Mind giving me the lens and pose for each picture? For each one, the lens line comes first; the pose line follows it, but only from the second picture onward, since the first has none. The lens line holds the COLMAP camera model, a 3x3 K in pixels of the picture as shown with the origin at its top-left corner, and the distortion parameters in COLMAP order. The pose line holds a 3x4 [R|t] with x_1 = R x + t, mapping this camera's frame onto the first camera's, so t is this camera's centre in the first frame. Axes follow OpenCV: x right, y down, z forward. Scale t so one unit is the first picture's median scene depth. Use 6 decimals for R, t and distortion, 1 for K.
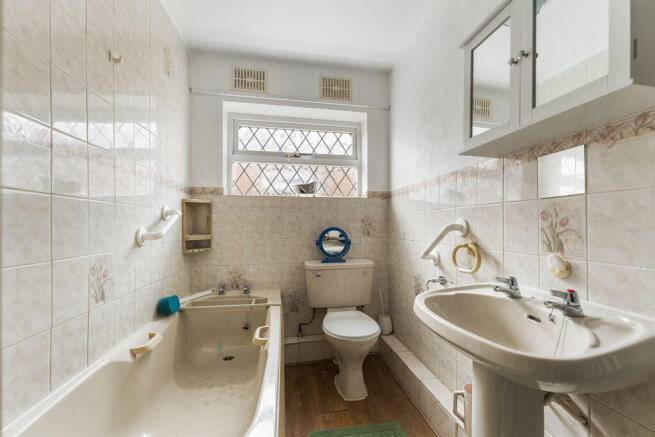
lens RADIAL K [[263.0, 0, 326.9], [0, 263.0, 221.3], [0, 0, 1]] dist [-0.002767, -0.000724]
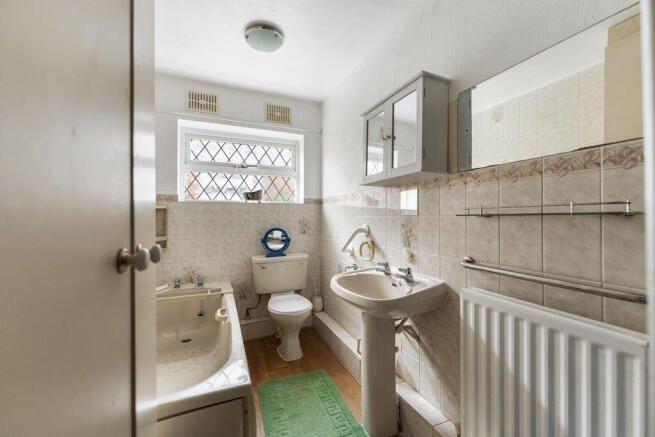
lens RADIAL K [[263.0, 0, 330.8], [0, 263.0, 215.5], [0, 0, 1]] dist [-0.002767, -0.000724]
pose [[0.970951, 0.000386, 0.239278, -0.023022], [-0.002605, 0.999956, 0.008956, -0.051648], [-0.239264, -0.009319, 0.970910, -0.279377]]
